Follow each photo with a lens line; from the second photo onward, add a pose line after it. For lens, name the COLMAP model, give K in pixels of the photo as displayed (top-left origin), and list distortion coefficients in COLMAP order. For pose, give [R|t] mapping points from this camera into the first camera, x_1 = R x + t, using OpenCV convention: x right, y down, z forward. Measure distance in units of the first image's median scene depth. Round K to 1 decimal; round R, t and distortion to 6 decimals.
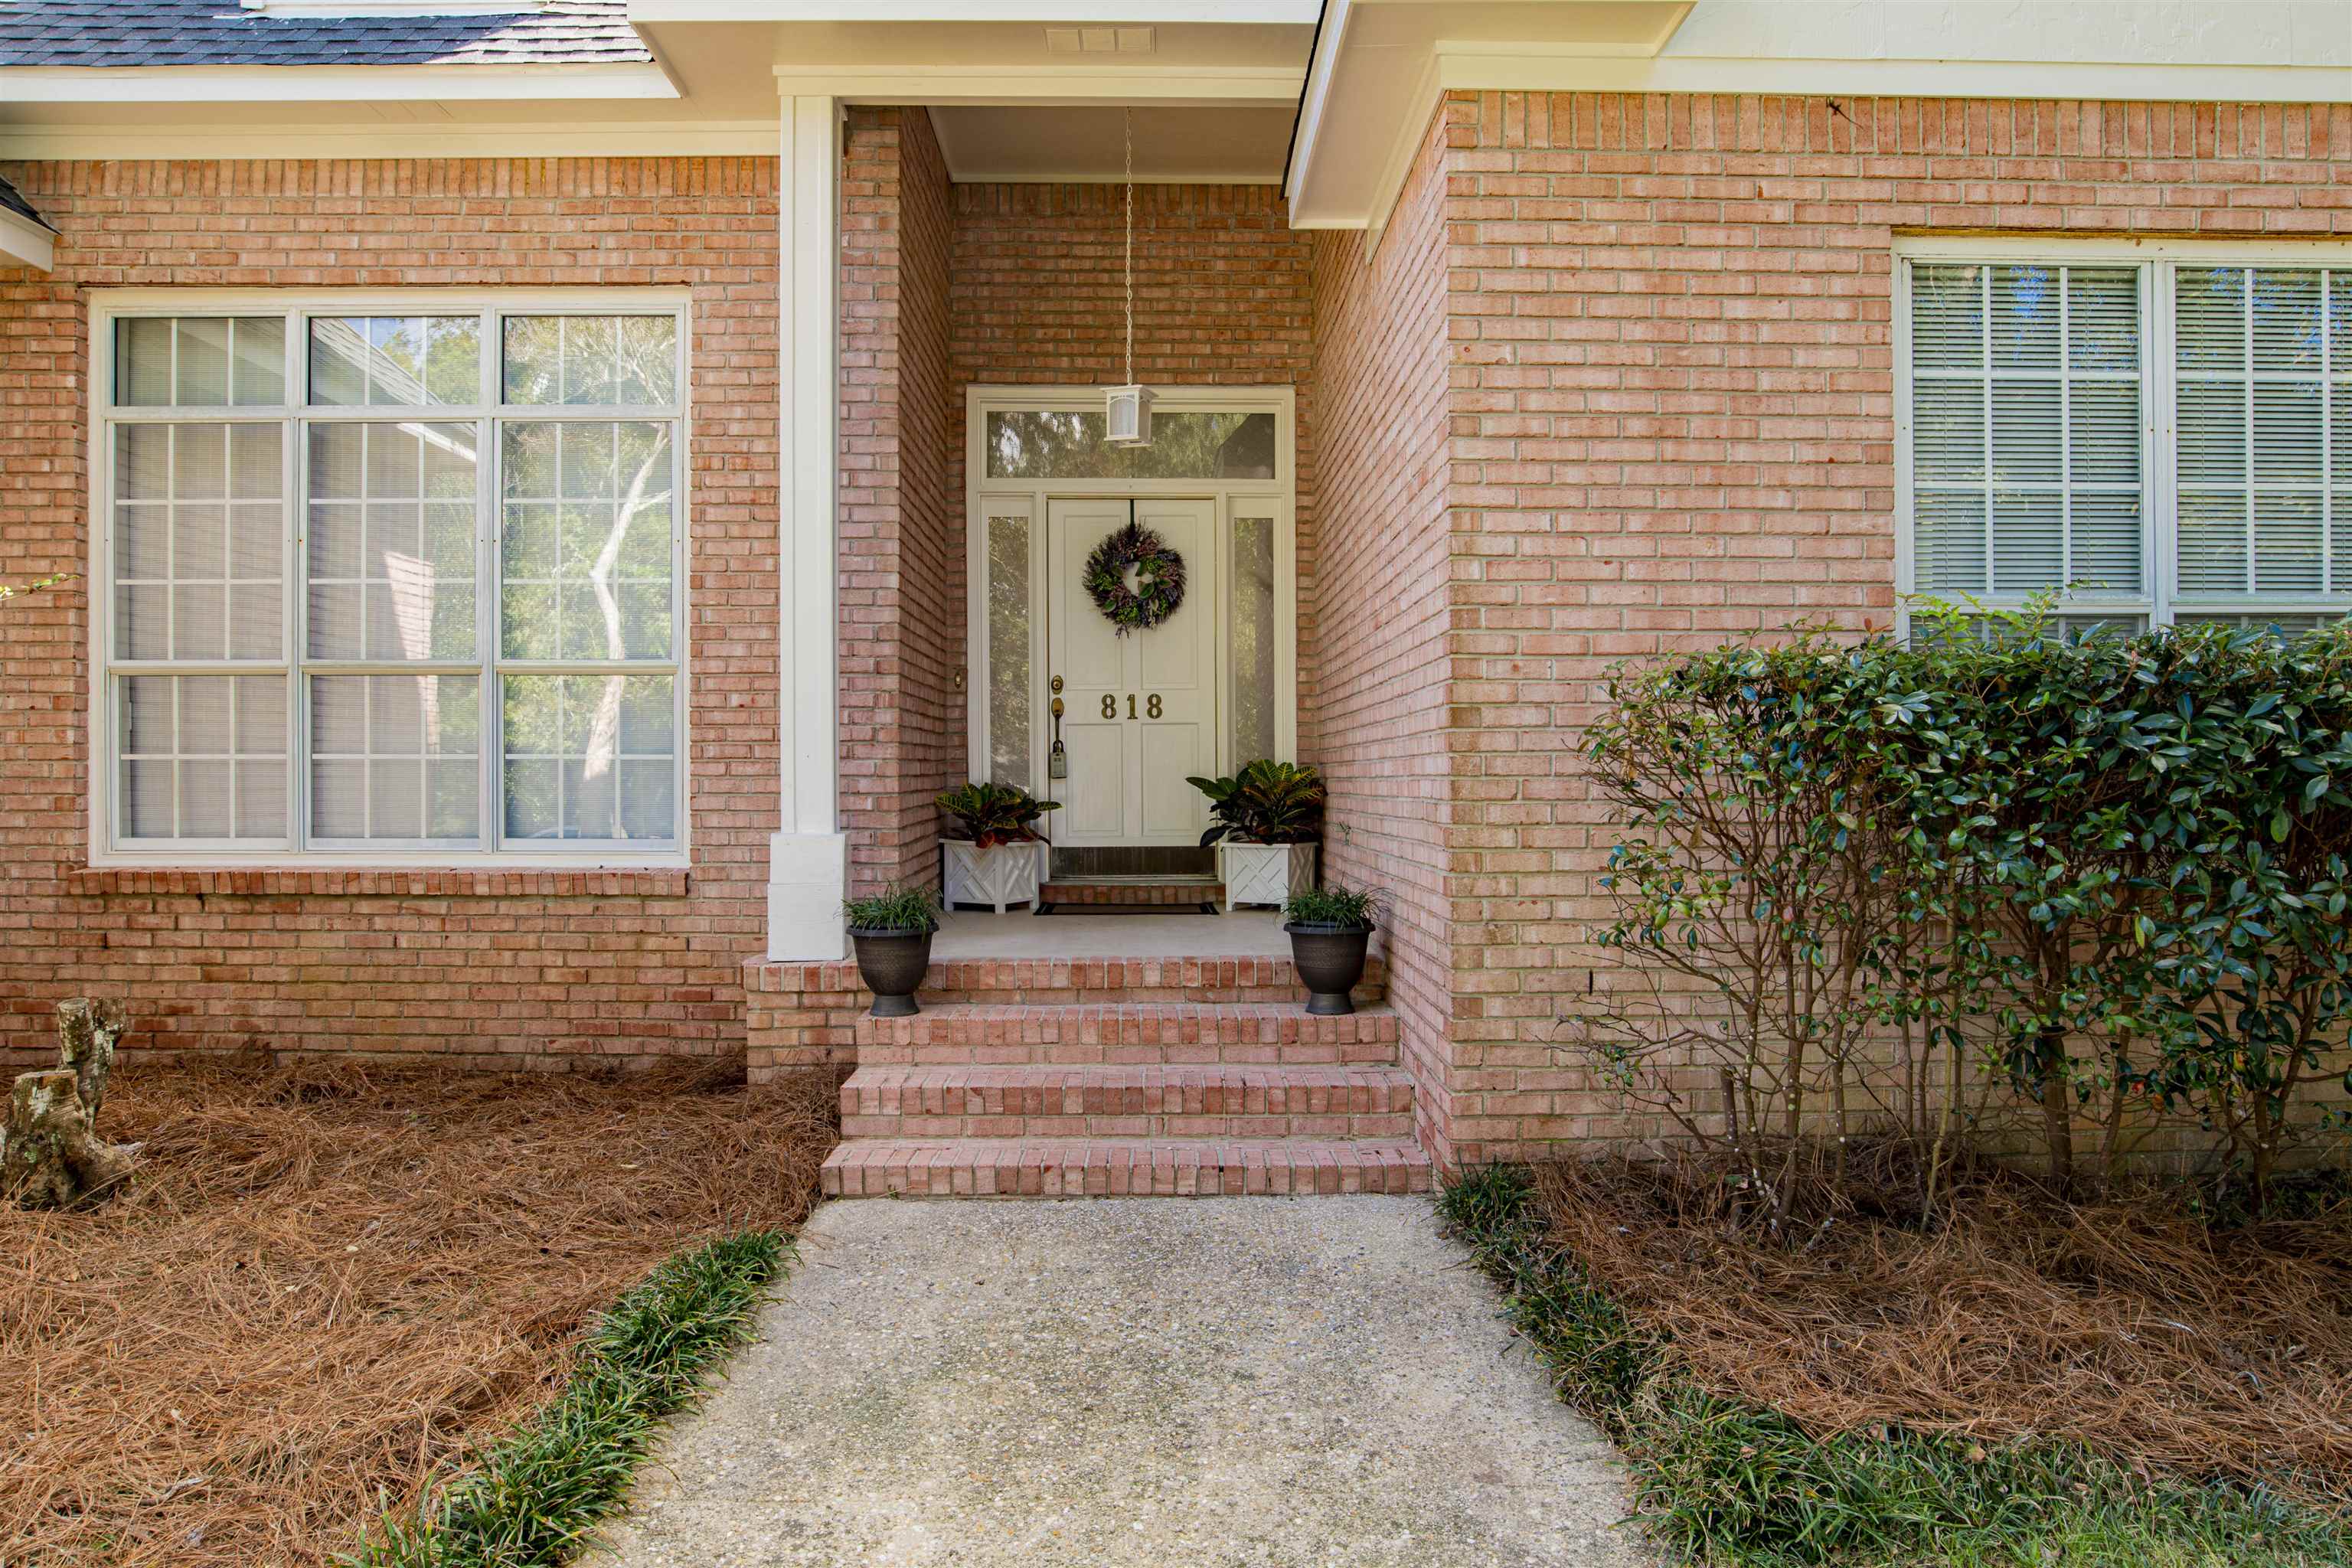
lens RADIAL K [[1622.3, 0, 1189.1], [0, 1622.3, 770.2], [0, 0, 1]] dist [-0.018806, -0.001550]
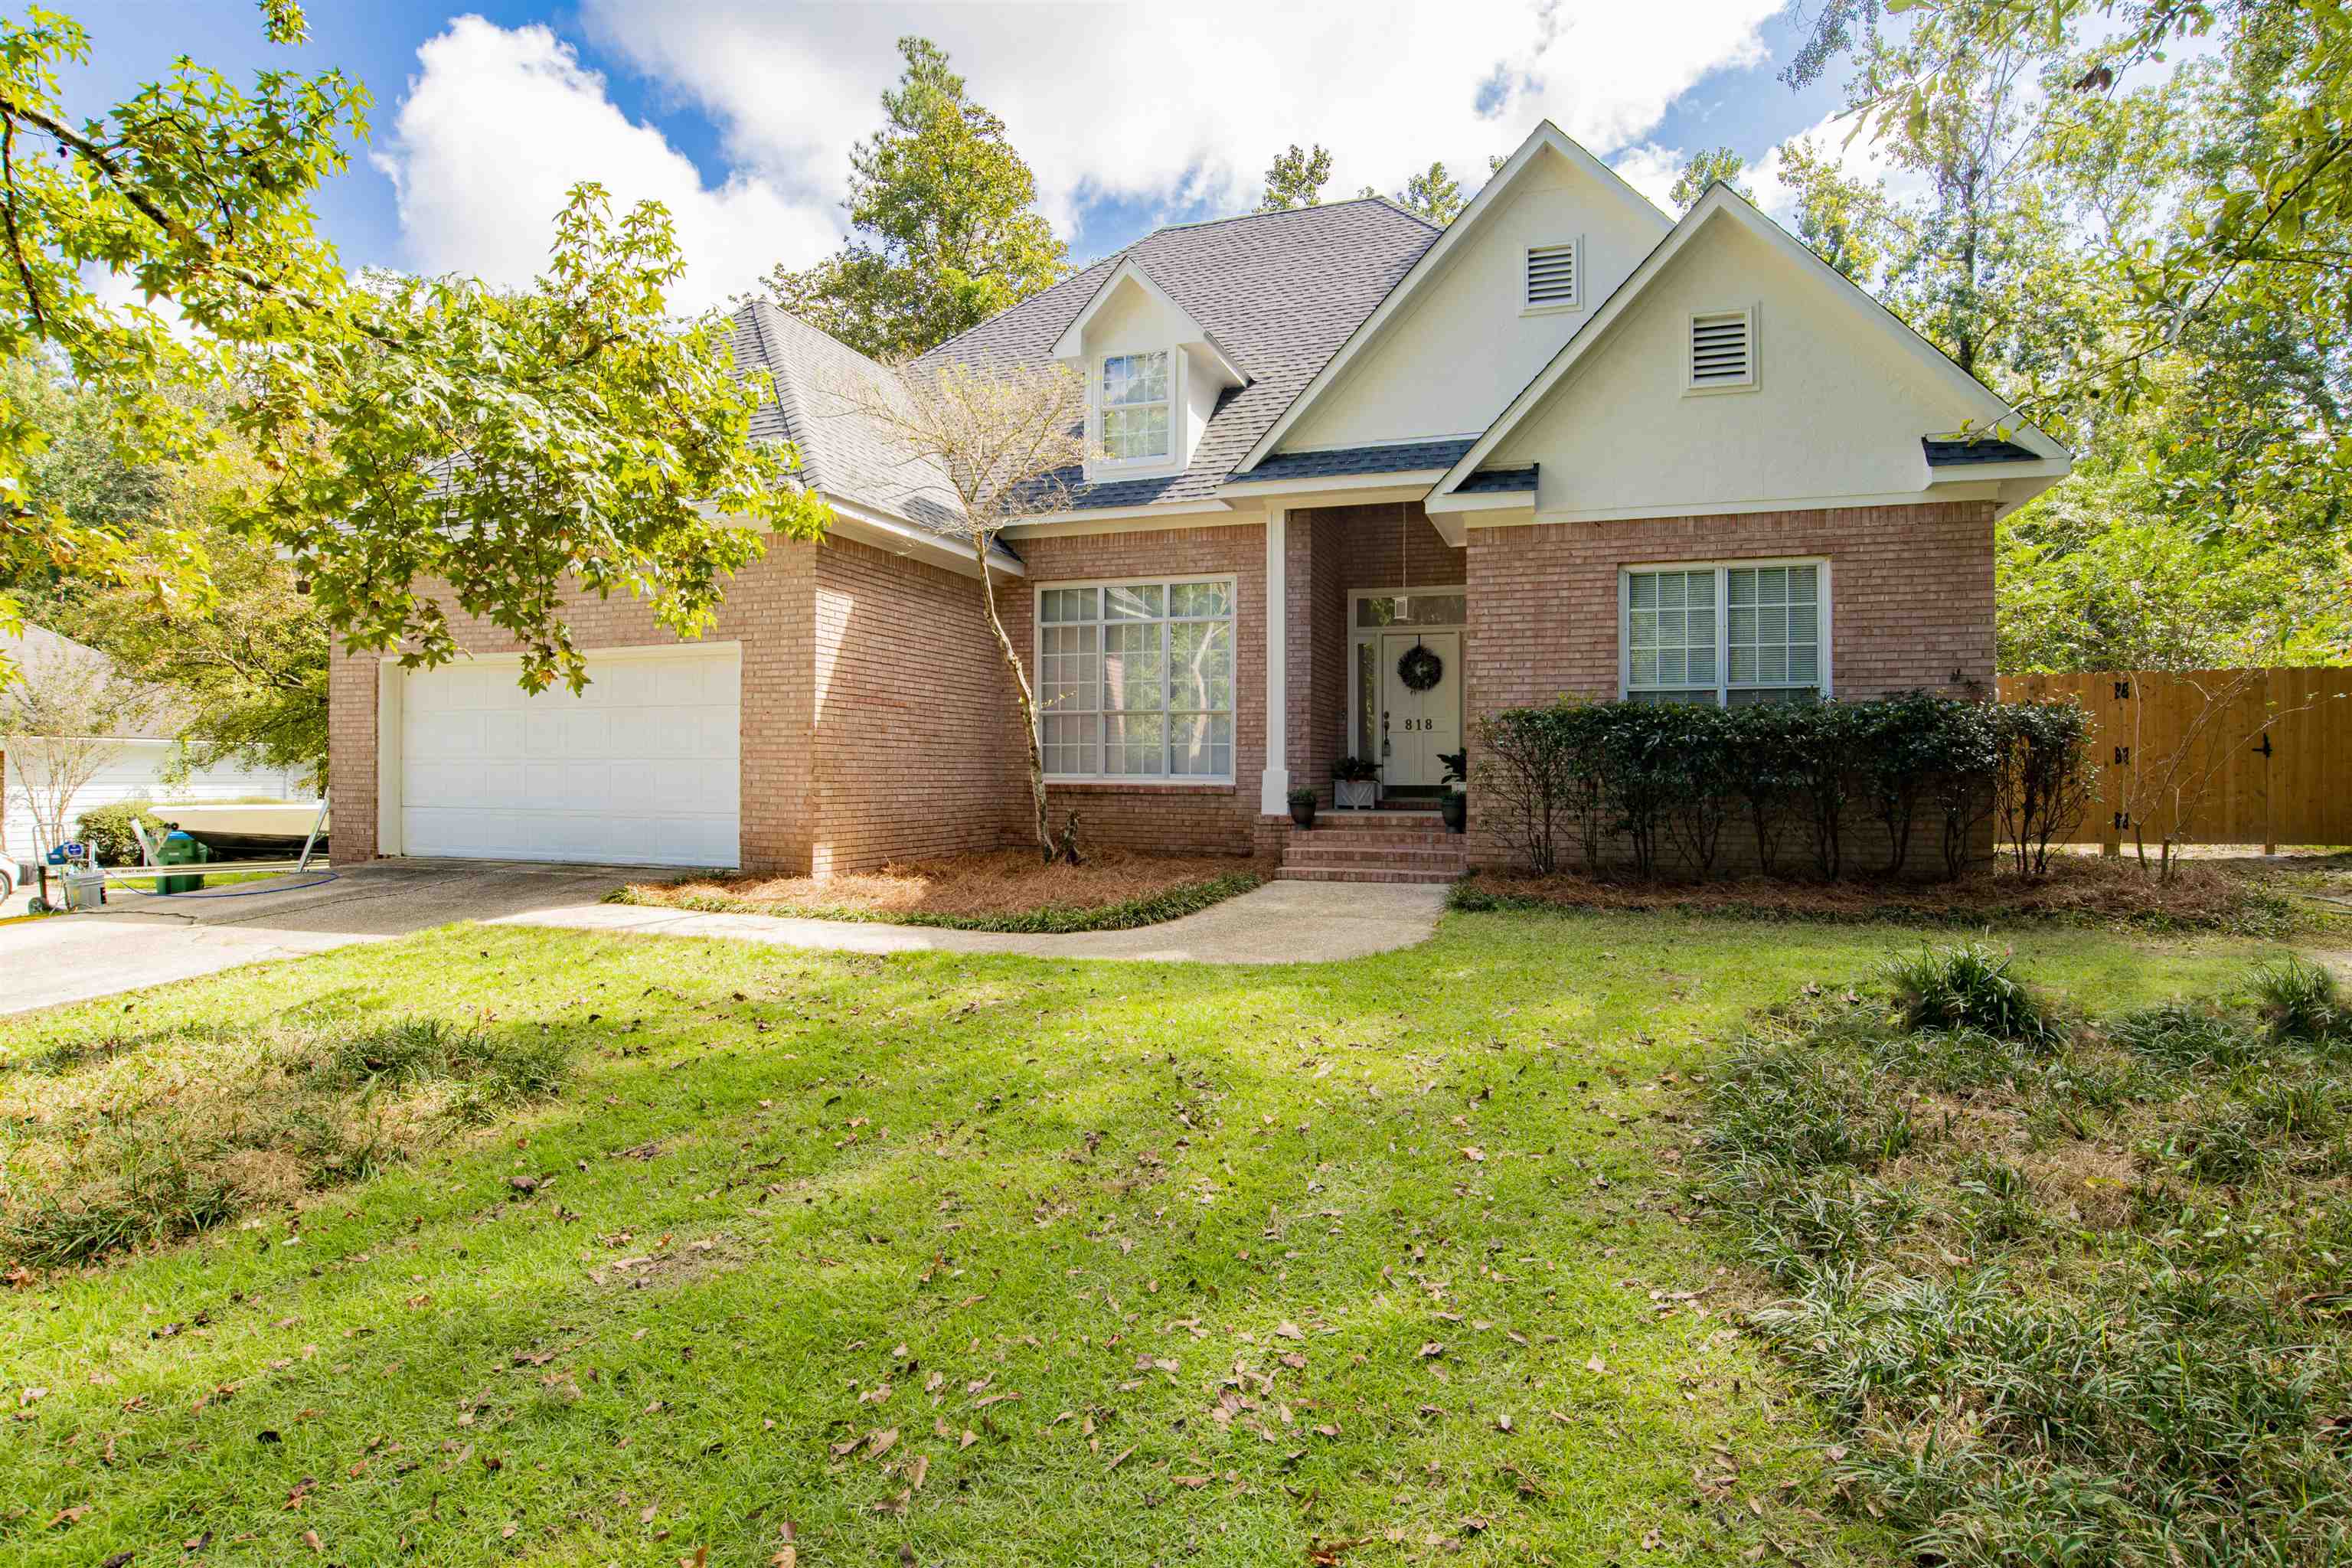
lens RADIAL K [[1282.3, 0, 1175.6], [0, 1282.3, 787.4], [0, 0, 1]] dist [-0.056423, 0.016911]
pose [[0.941783, 0.008024, -0.336126, 0.323512], [-0.004813, 0.999934, 0.010385, 0.042944], [0.336188, -0.008163, 0.941760, -1.069873]]
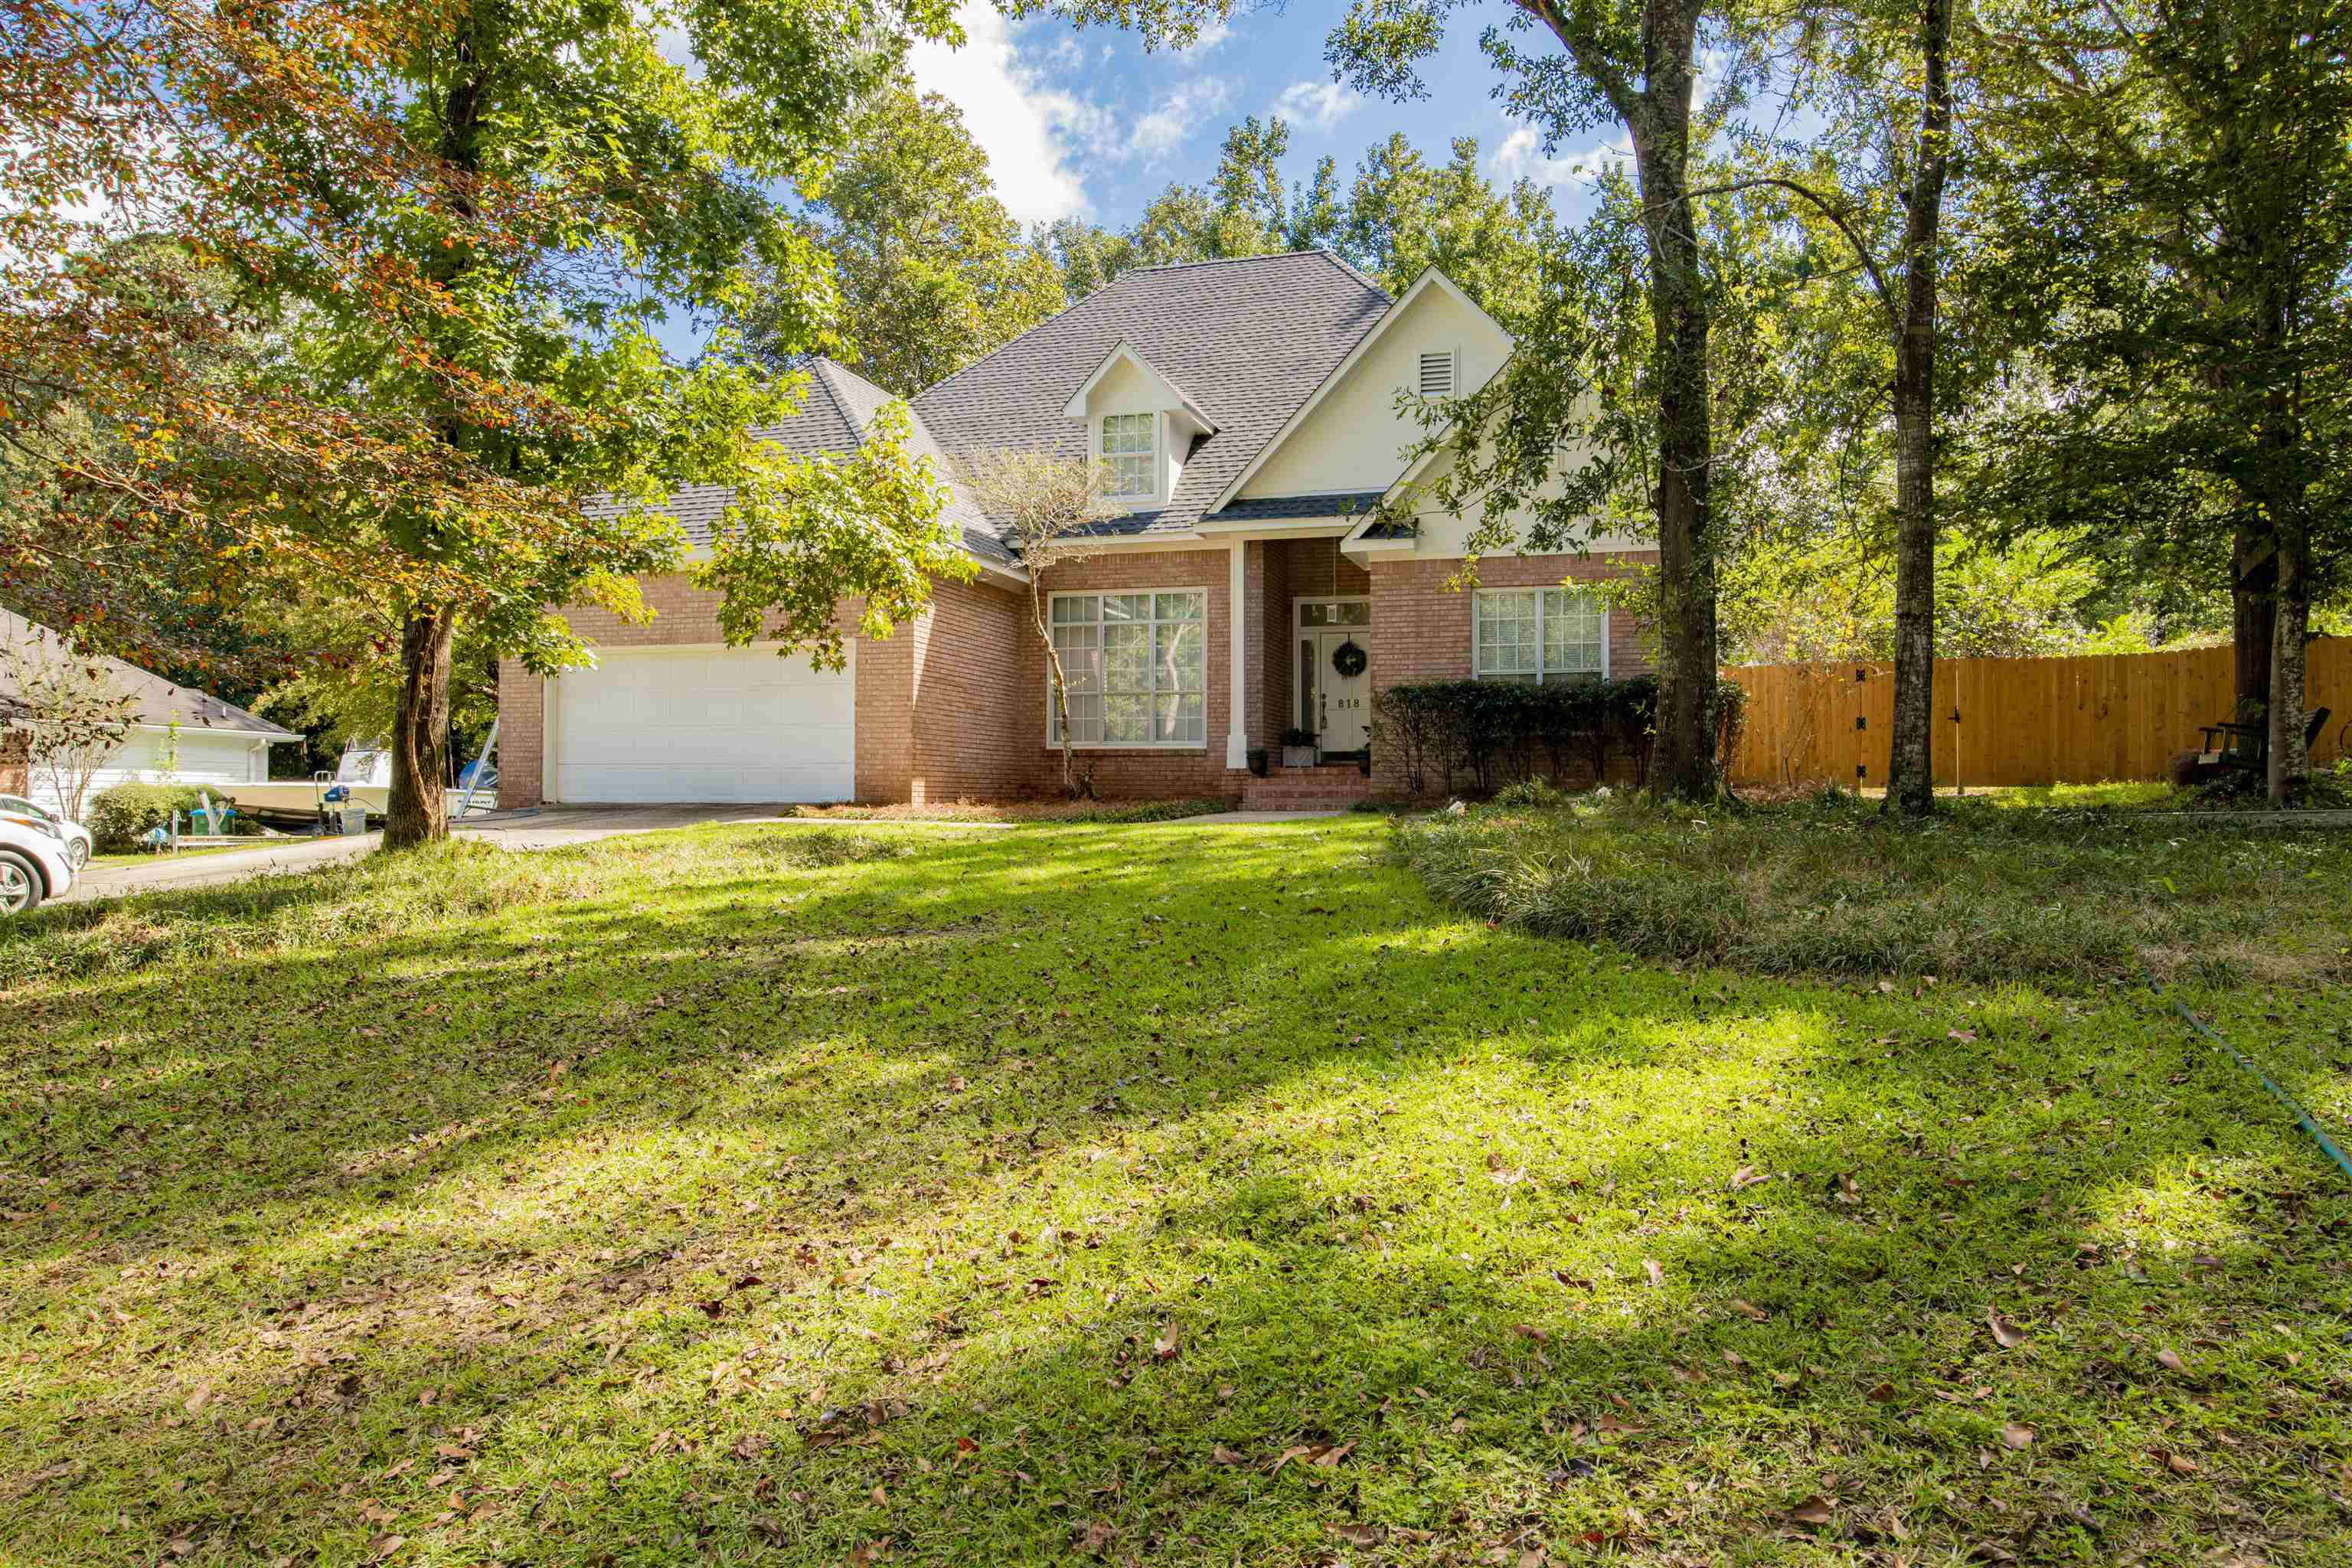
lens RADIAL K [[1677.2, 0, 1187.5], [0, 1677.2, 800.1], [0, 0, 1]] dist [0.085009, 0.000797]
pose [[0.959055, 0.003649, -0.283195, 0.704189], [-0.003441, 0.999993, 0.001230, 0.172271], [0.283198, -0.000205, 0.959062, -2.574712]]
